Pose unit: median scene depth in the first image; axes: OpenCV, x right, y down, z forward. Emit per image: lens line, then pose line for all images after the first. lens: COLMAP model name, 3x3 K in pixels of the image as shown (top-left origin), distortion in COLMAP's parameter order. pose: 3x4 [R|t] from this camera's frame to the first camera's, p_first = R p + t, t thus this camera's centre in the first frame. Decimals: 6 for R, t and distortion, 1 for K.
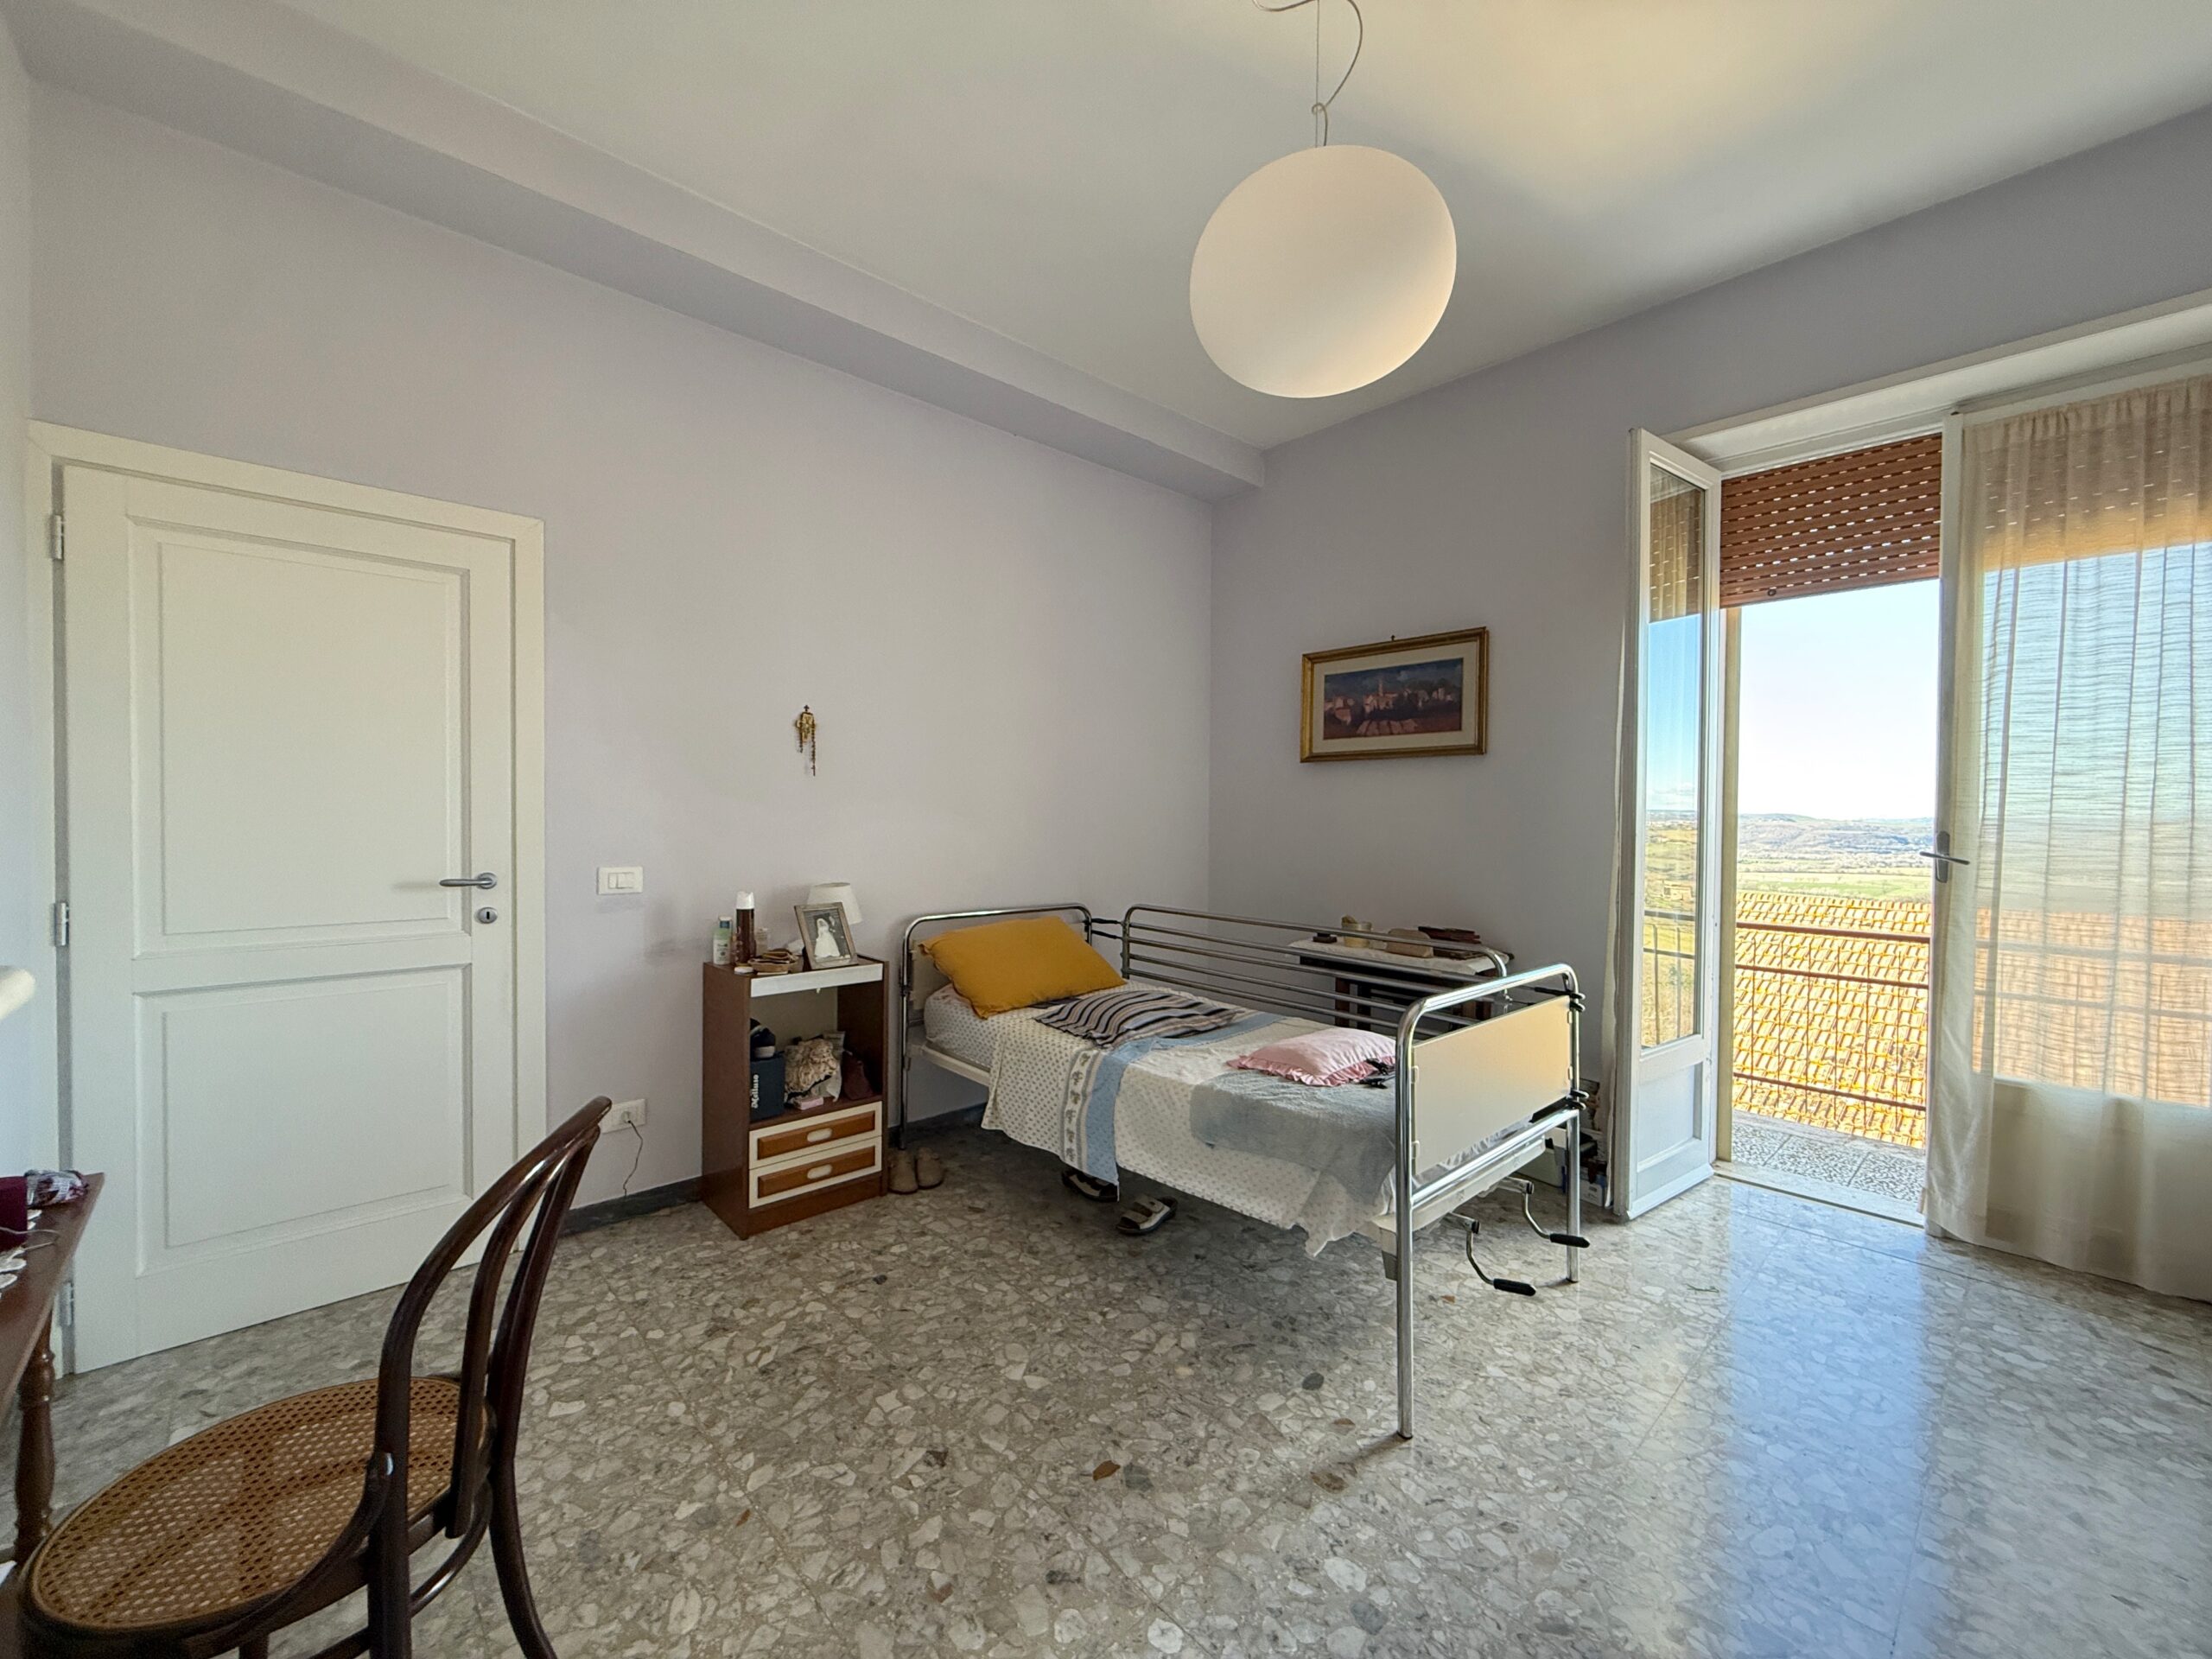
lens RADIAL K [[907.8, 0, 1109.1], [0, 907.8, 832.6], [0, 0, 1]] dist [-0.002060, 0.000795]
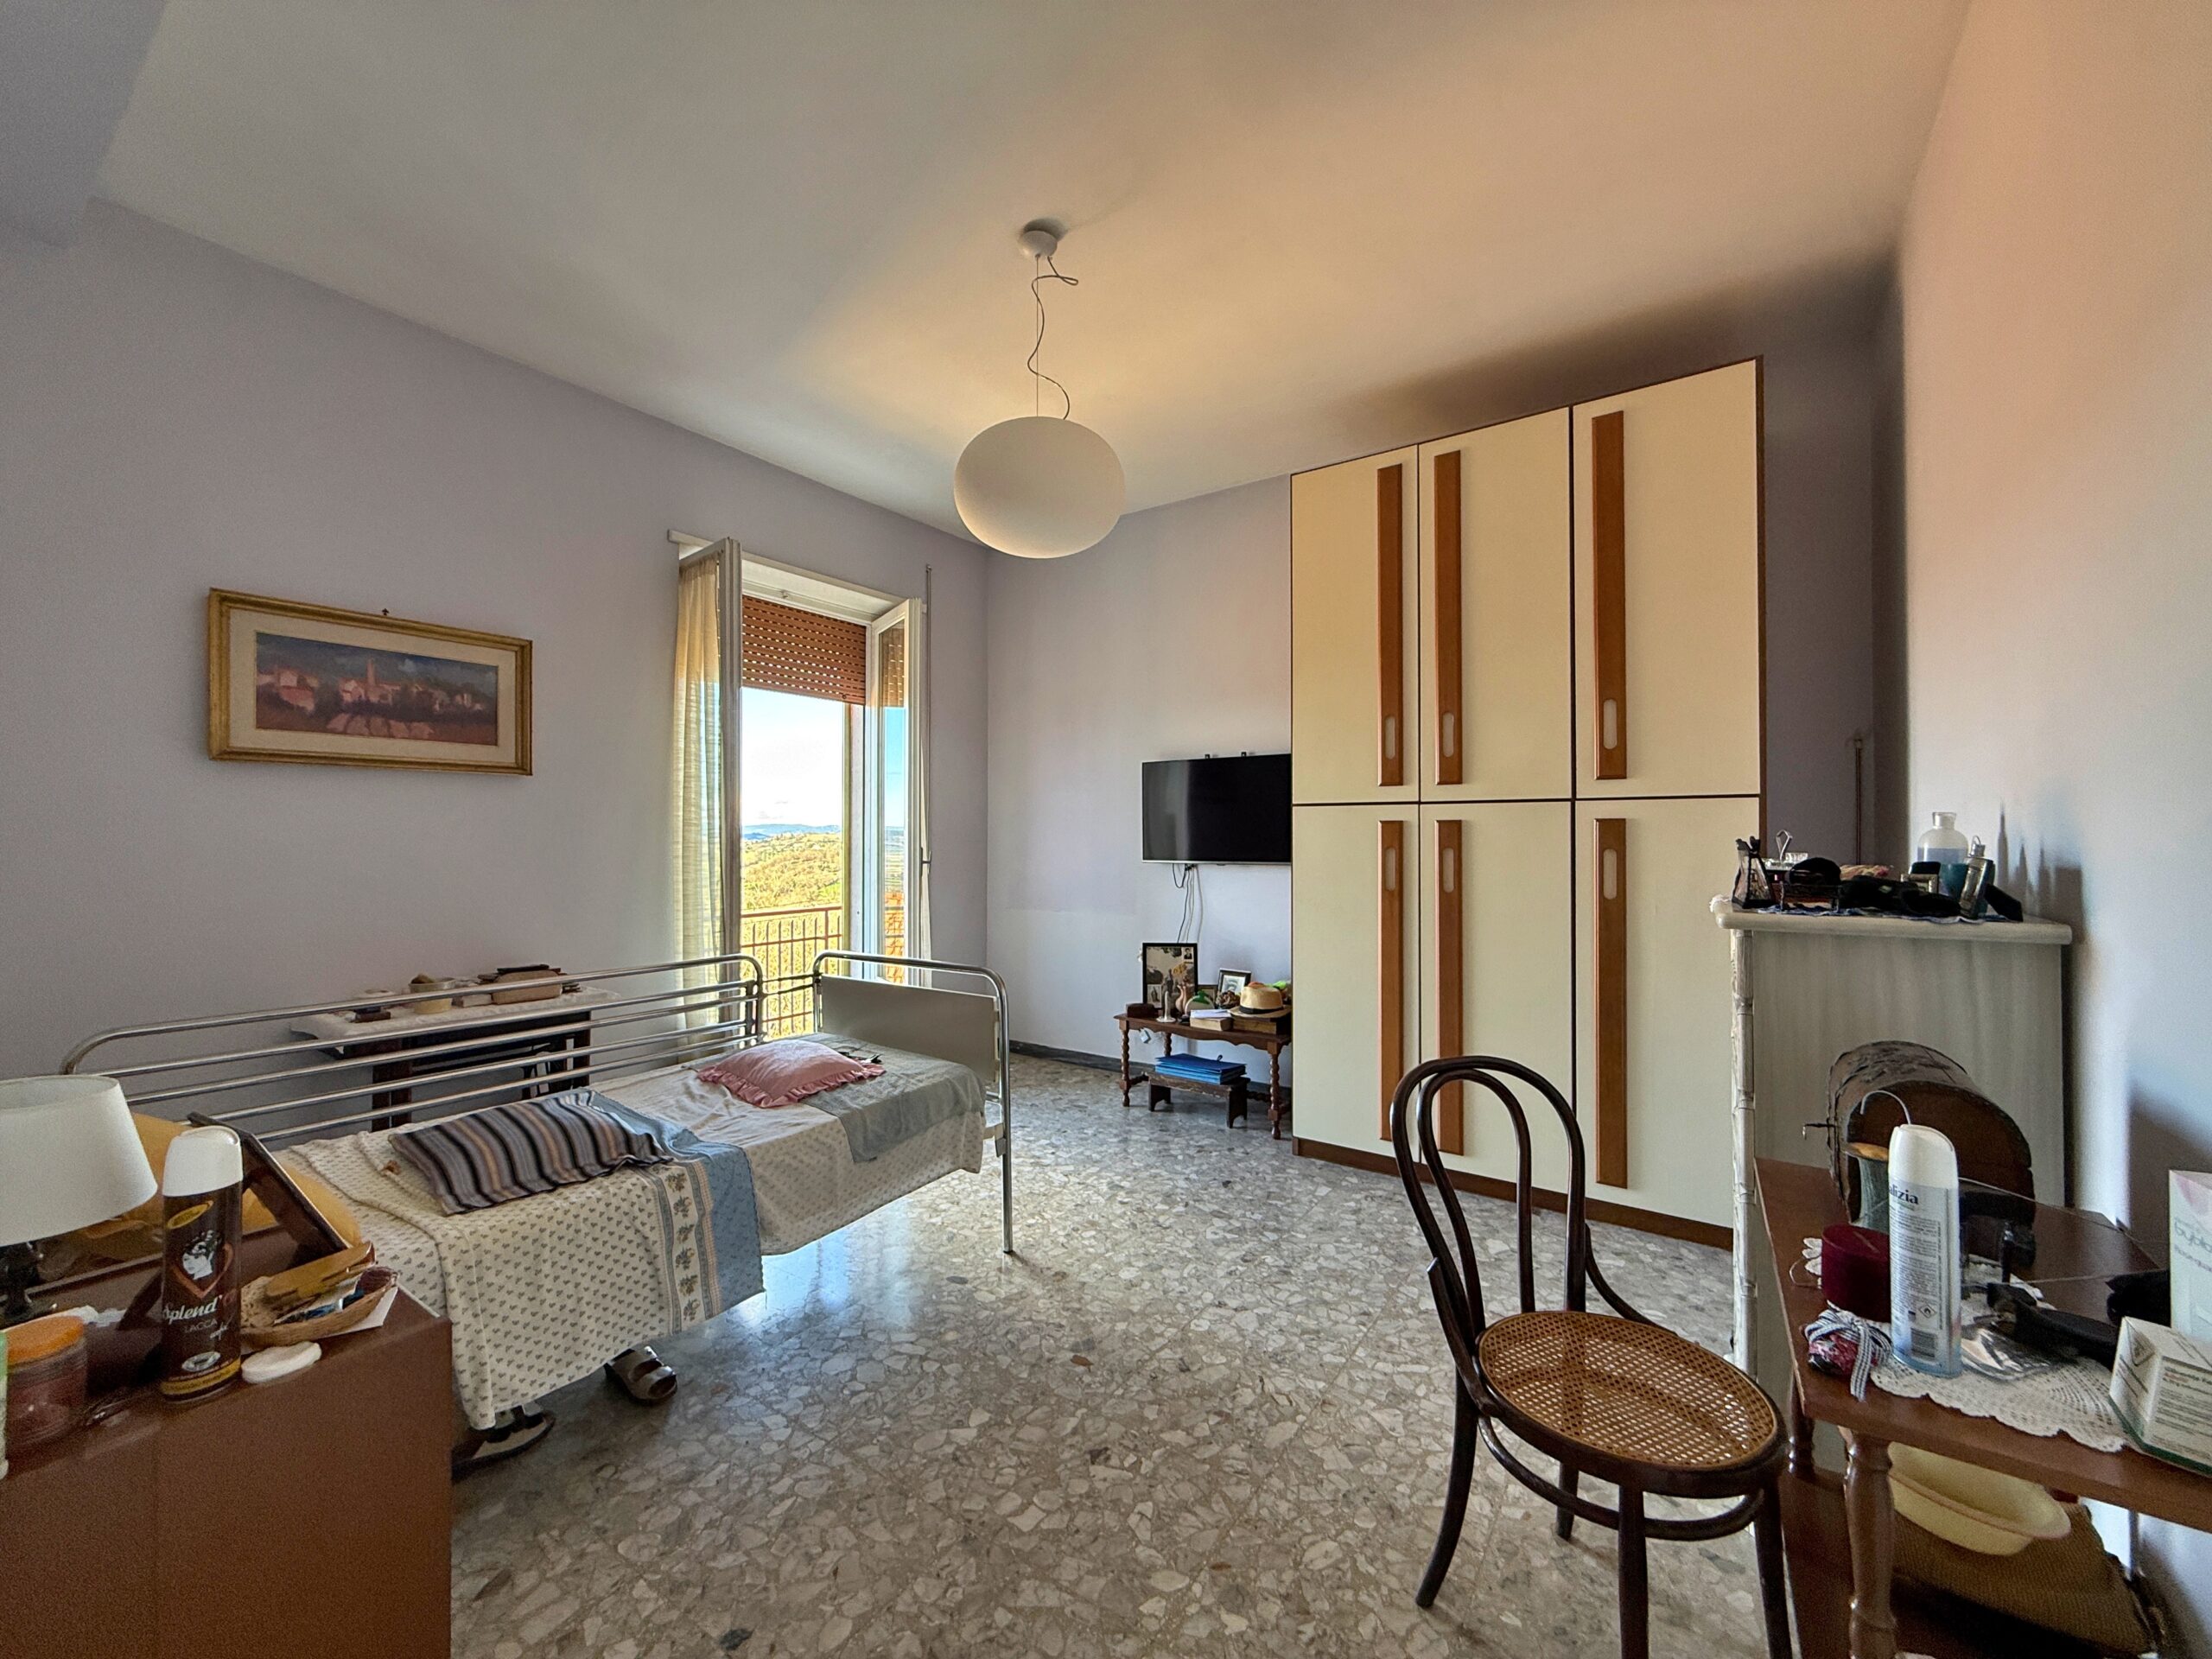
lens RADIAL K [[907.8, 0, 1108.8], [0, 907.8, 828.1], [0, 0, 1]] dist [-0.002060, 0.000795]
pose [[-0.249727, -0.002000, 0.968314, -0.841346], [0.018471, 0.999806, 0.006829, -0.035057], [-0.968140, 0.019591, -0.249642, 0.856082]]
